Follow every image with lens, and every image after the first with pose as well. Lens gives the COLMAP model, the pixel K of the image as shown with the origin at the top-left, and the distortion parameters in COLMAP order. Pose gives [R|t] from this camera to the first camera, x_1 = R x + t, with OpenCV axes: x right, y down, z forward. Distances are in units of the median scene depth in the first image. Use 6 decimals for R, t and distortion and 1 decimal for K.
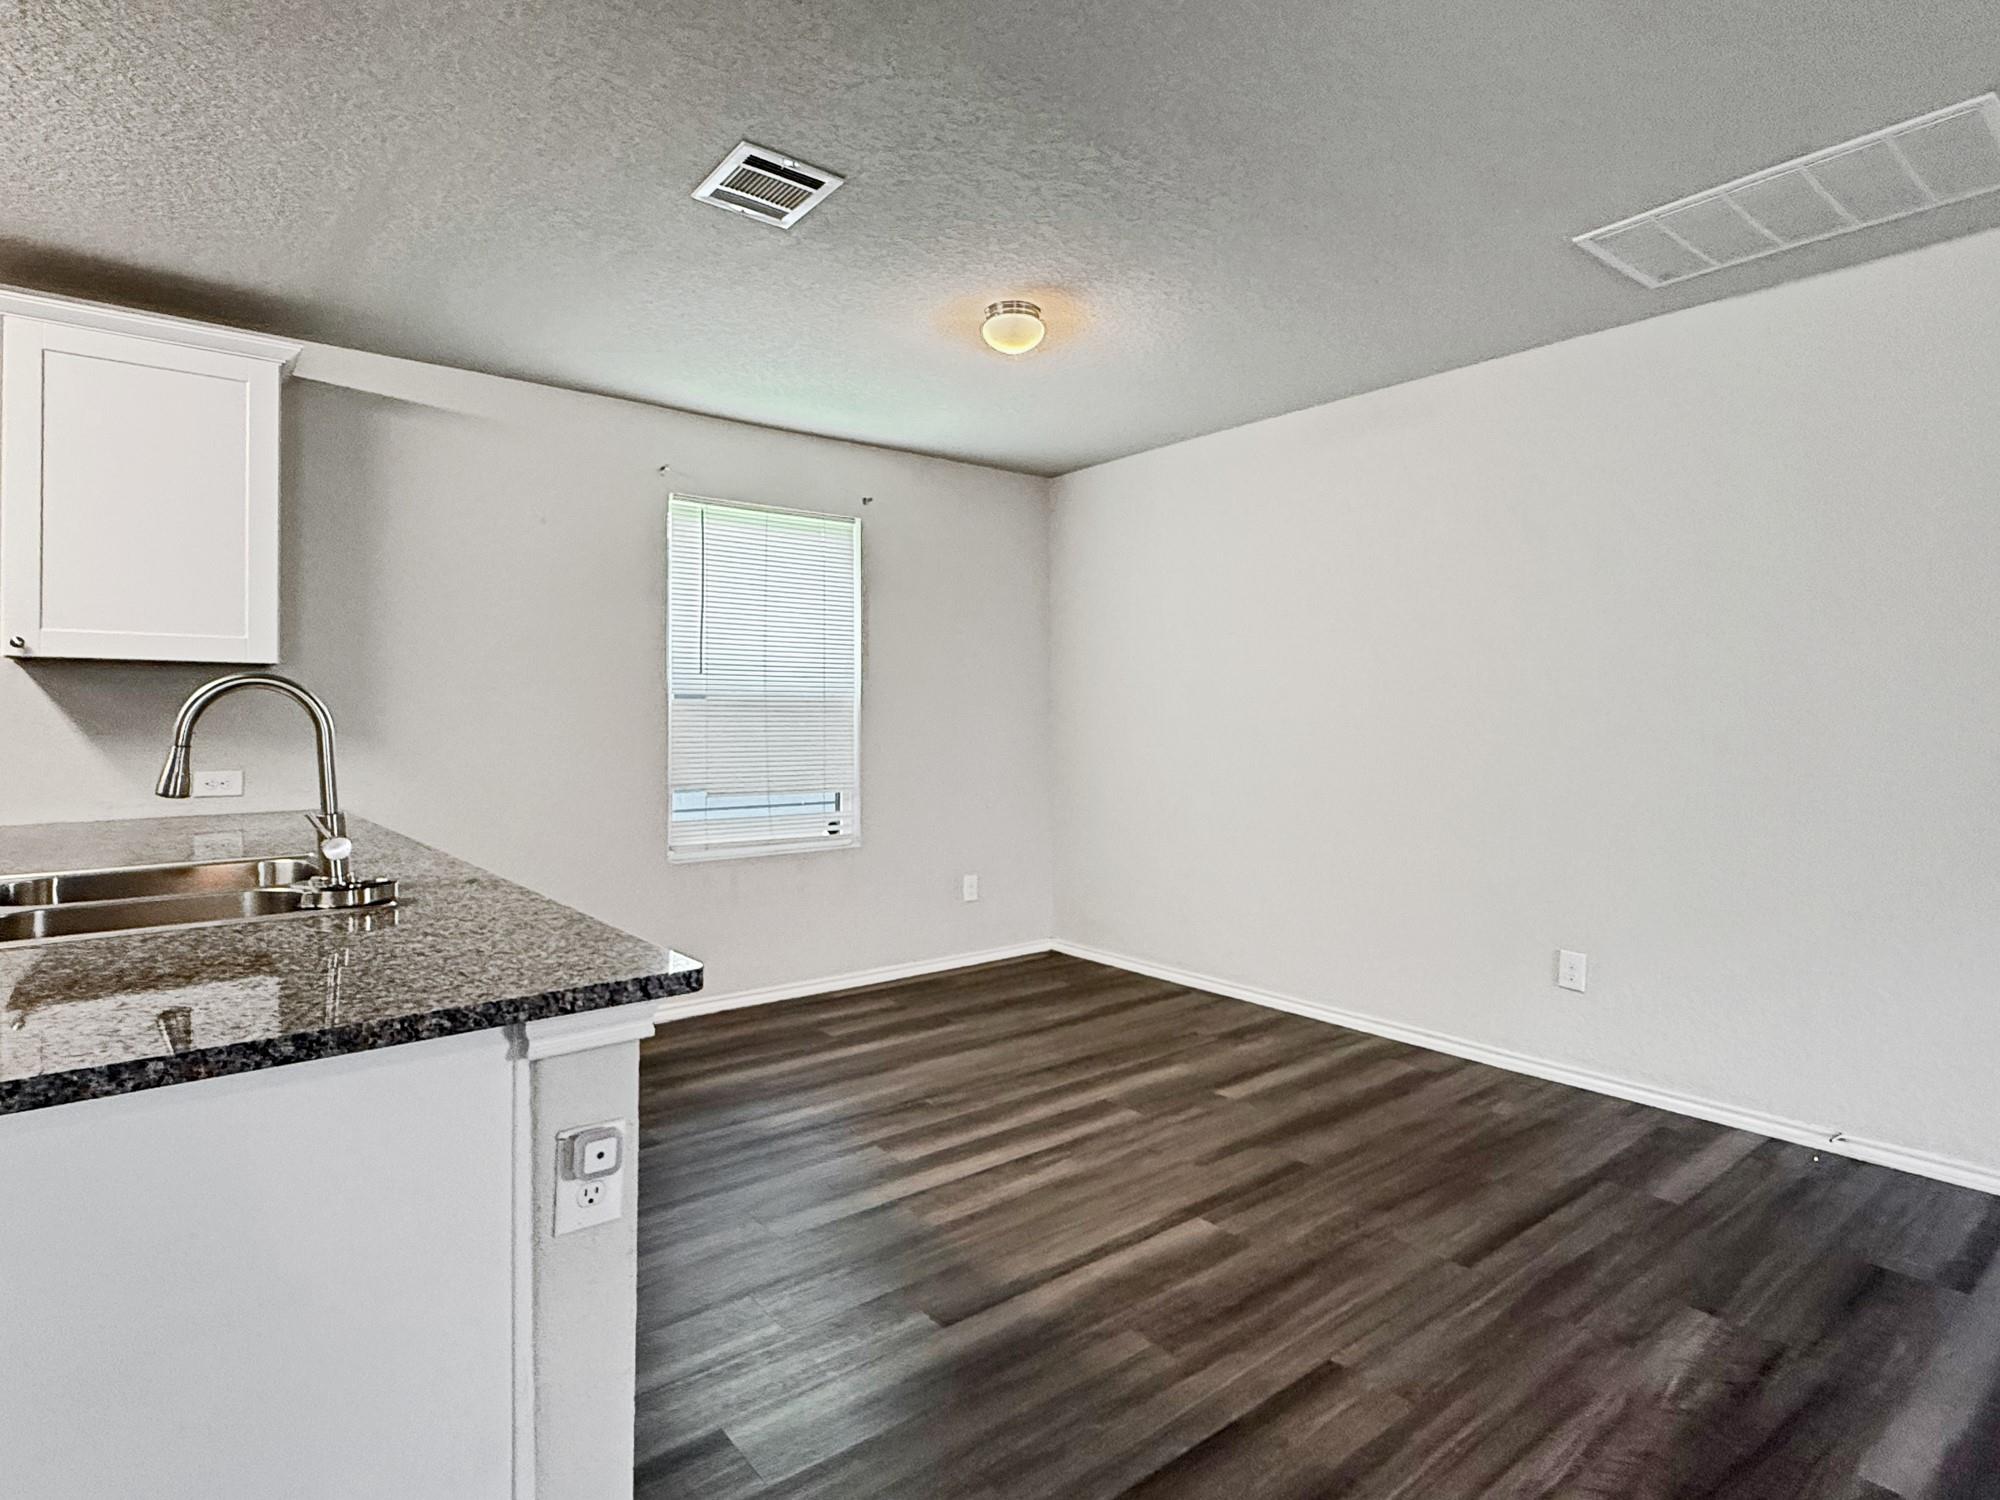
lens RADIAL K [[1053.9, 0, 996.2], [0, 1053.9, 719.8], [0, 0, 1]] dist [-0.000546, -0.000535]
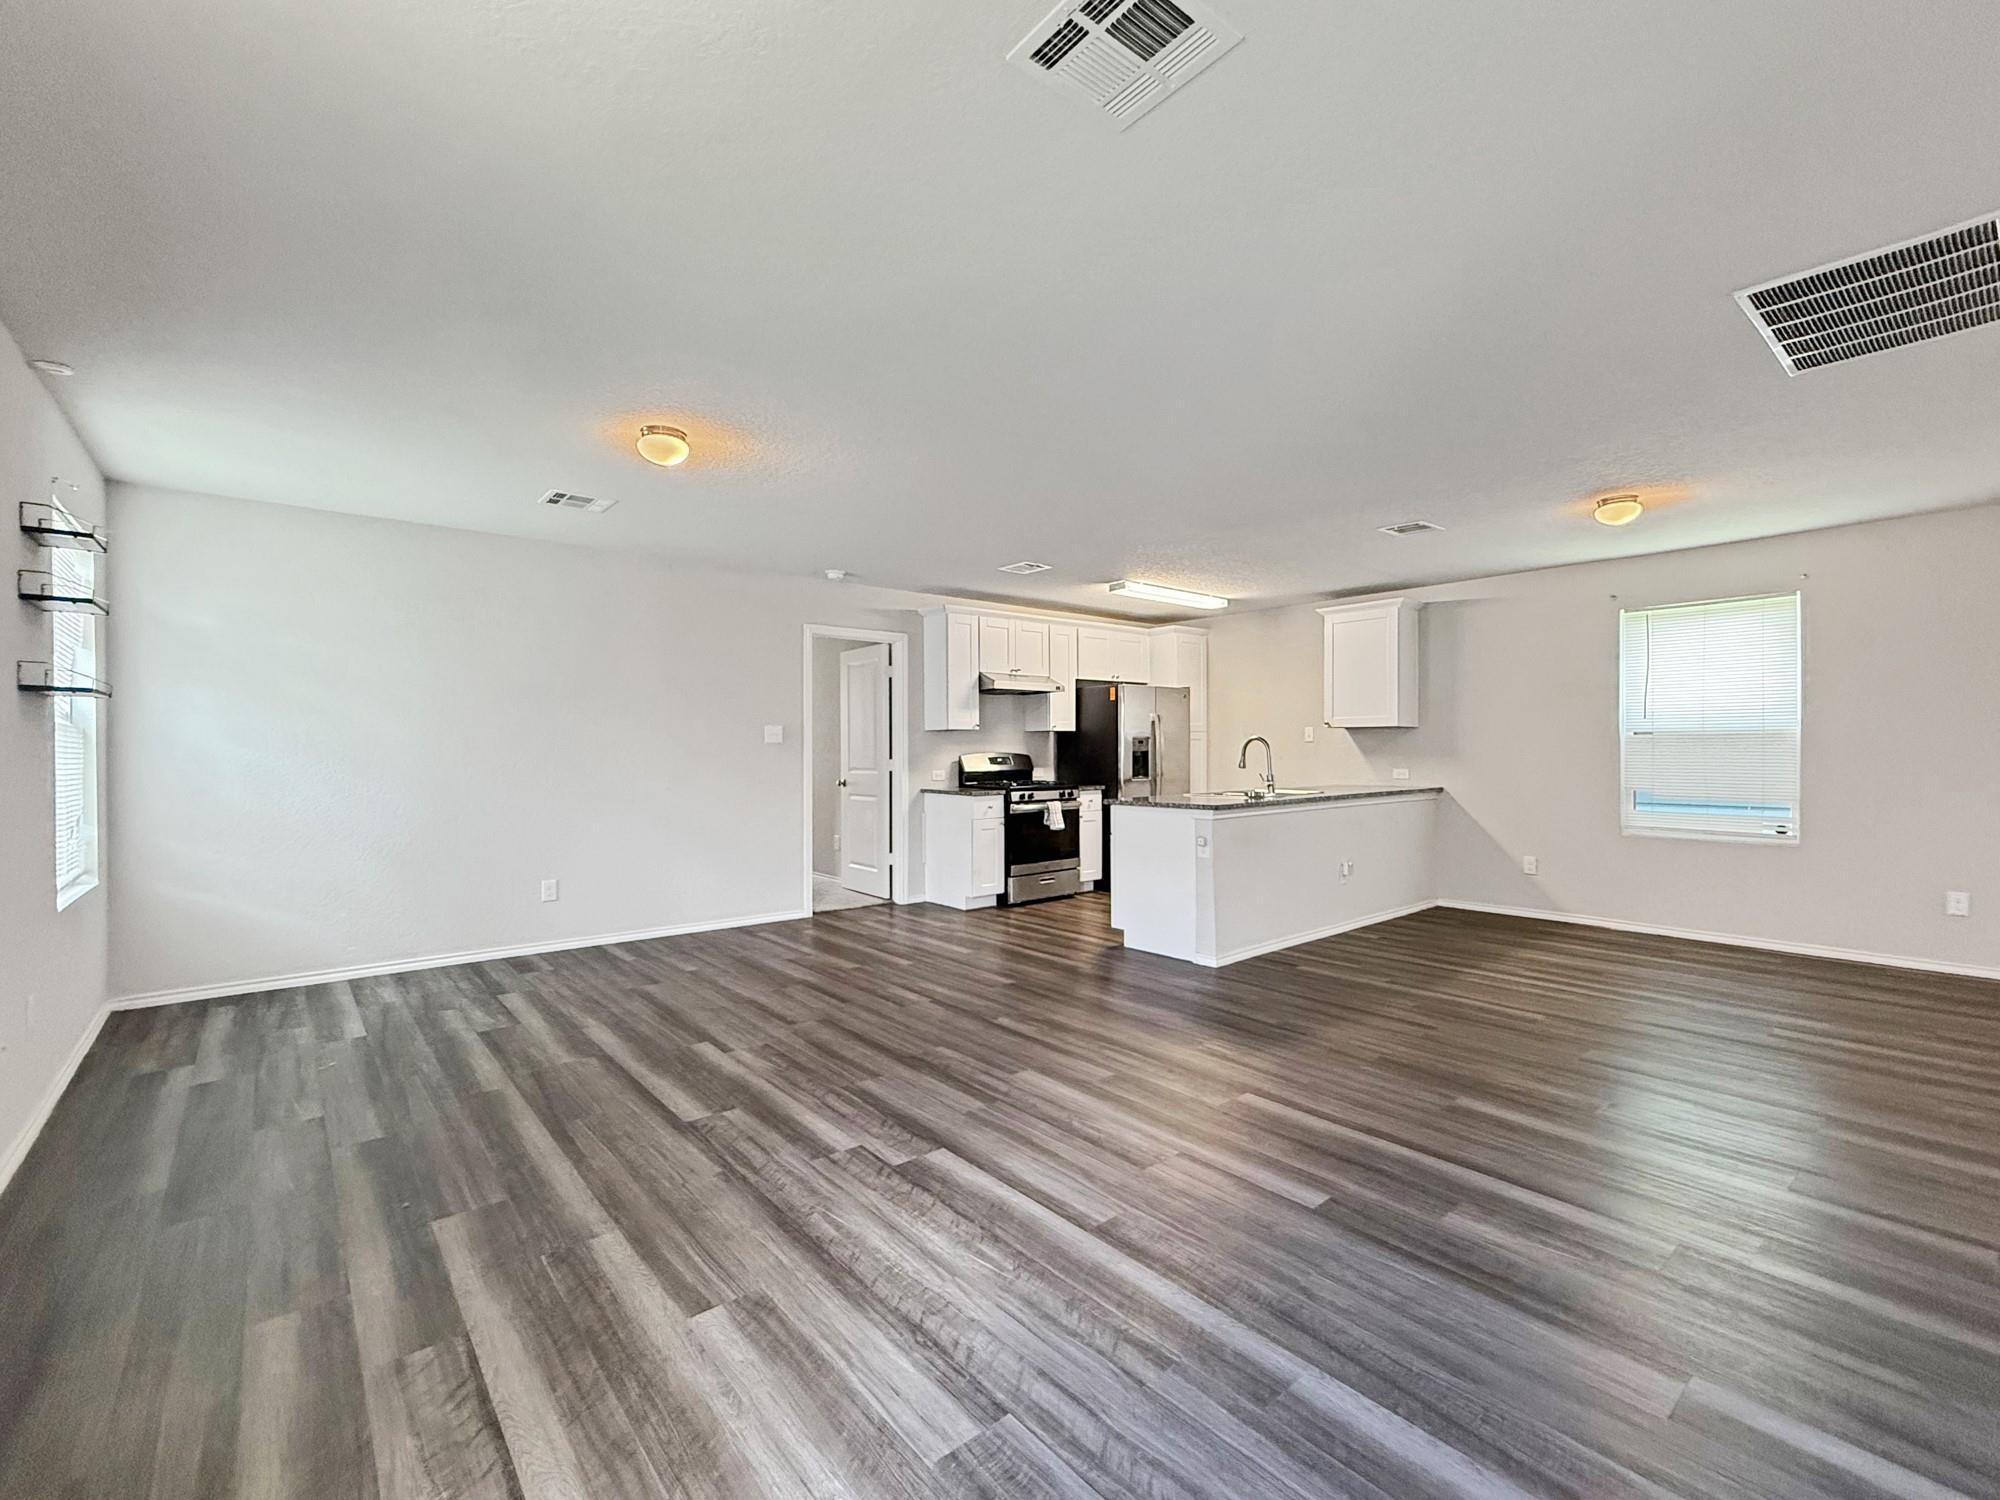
lens RADIAL K [[878.5, 0, 1000.0], [0, 878.5, 750.0], [0, 0, 1]] dist [0.001193, -0.000007]
pose [[0.015144, 0.001954, -0.999883, 1.315536], [0.001191, 0.999997, 0.001972, -0.000601], [0.999885, -0.001221, 0.015141, 0.010427]]
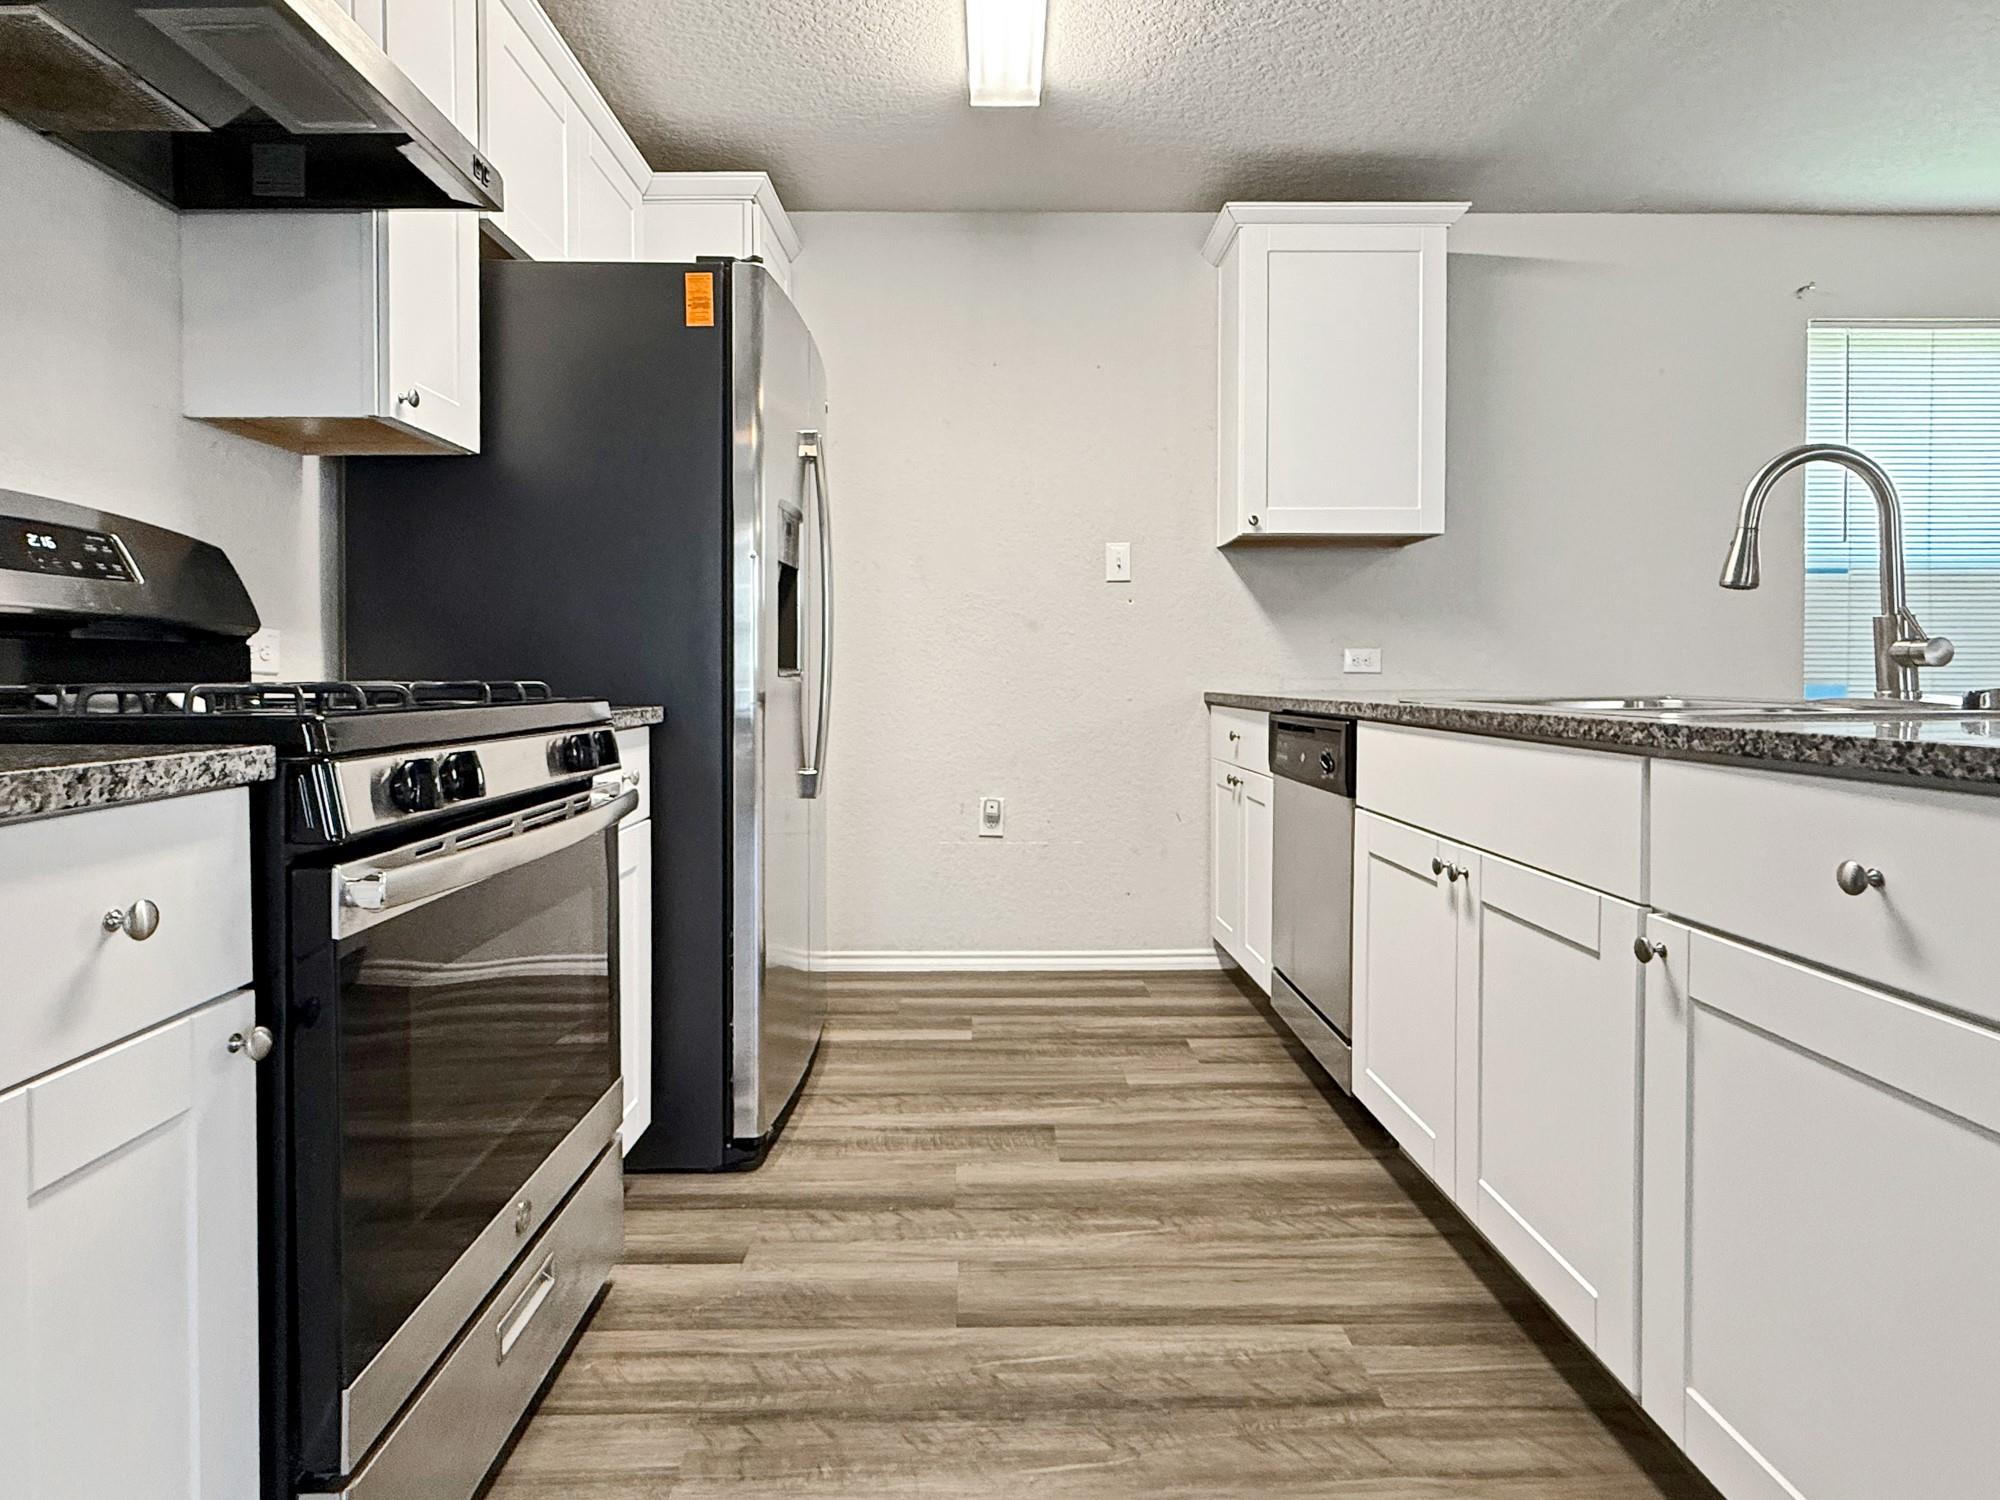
lens RADIAL K [[1073.3, 0, 1000.2], [0, 1073.3, 692.9], [0, 0, 1]] dist [-0.000618, 0.000596]
pose [[0.791154, 0.009557, -0.611543, -0.374979], [-0.000714, 0.999892, 0.014703, 0.076873], [0.611617, -0.011196, 0.791075, -0.047737]]
